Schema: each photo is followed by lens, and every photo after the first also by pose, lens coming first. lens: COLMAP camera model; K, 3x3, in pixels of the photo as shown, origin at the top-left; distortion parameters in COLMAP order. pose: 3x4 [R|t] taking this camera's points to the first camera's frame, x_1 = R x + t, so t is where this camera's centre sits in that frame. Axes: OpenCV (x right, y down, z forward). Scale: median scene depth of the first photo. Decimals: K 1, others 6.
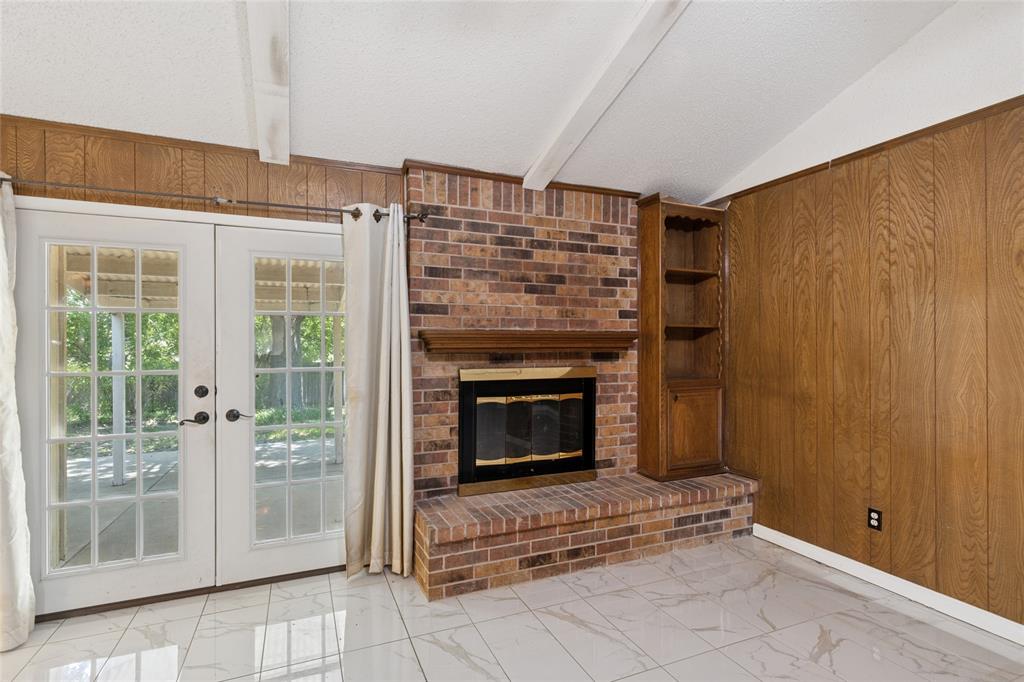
lens RADIAL K [[508.8, 0, 510.5], [0, 508.8, 335.1], [0, 0, 1]] dist [-0.002382, -0.000149]
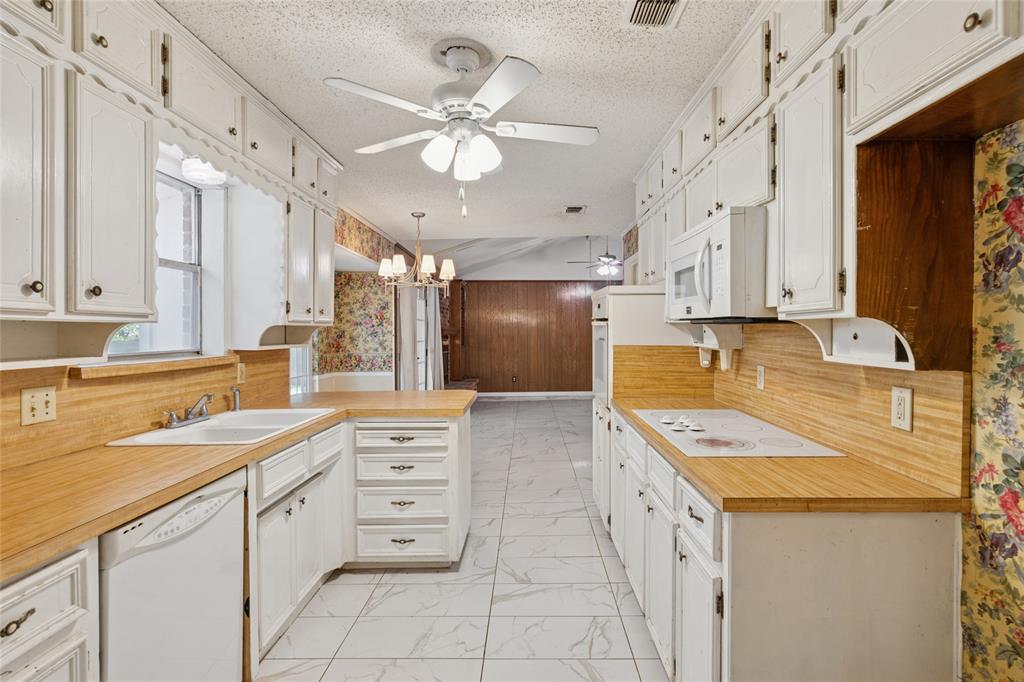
lens RADIAL K [[508.8, 0, 510.5], [0, 508.8, 335.1], [0, 0, 1]] dist [-0.002382, -0.000149]
pose [[0.414291, -0.000128, 0.910145, -2.334352], [-0.006365, 0.999975, 0.003037, 0.021829], [-0.910122, -0.007051, 0.414280, -0.457006]]
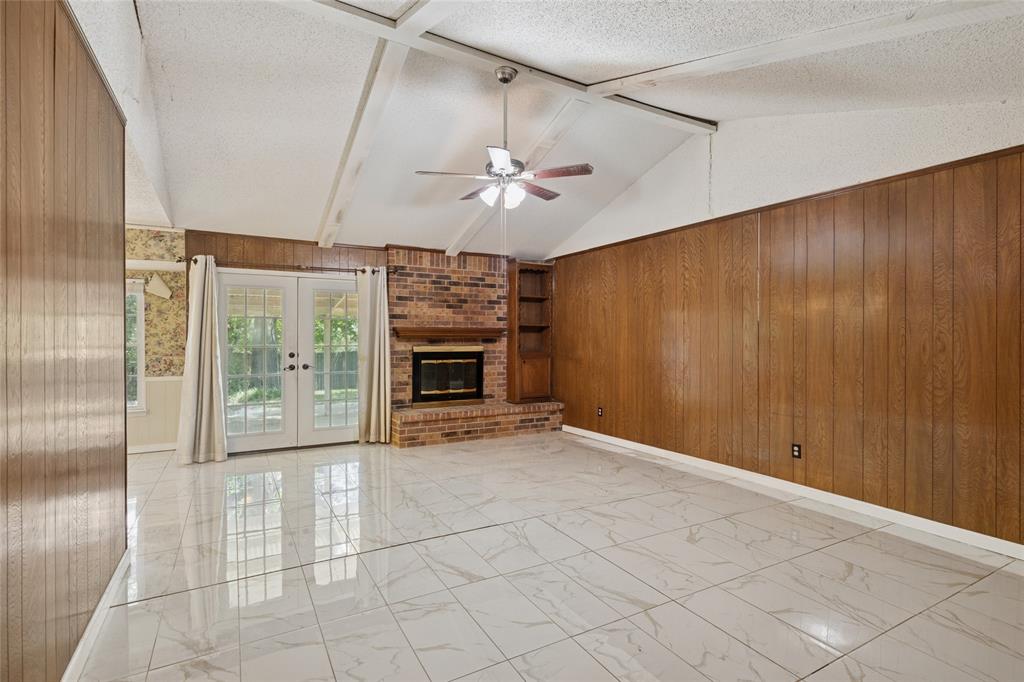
lens RADIAL K [[508.8, 0, 510.5], [0, 508.8, 335.1], [0, 0, 1]] dist [-0.002382, -0.000149]
pose [[0.994489, 0.003312, 0.104785, 0.071633], [-0.004342, 0.999944, 0.009600, 0.001504], [-0.104748, -0.010002, 0.994449, -1.030876]]
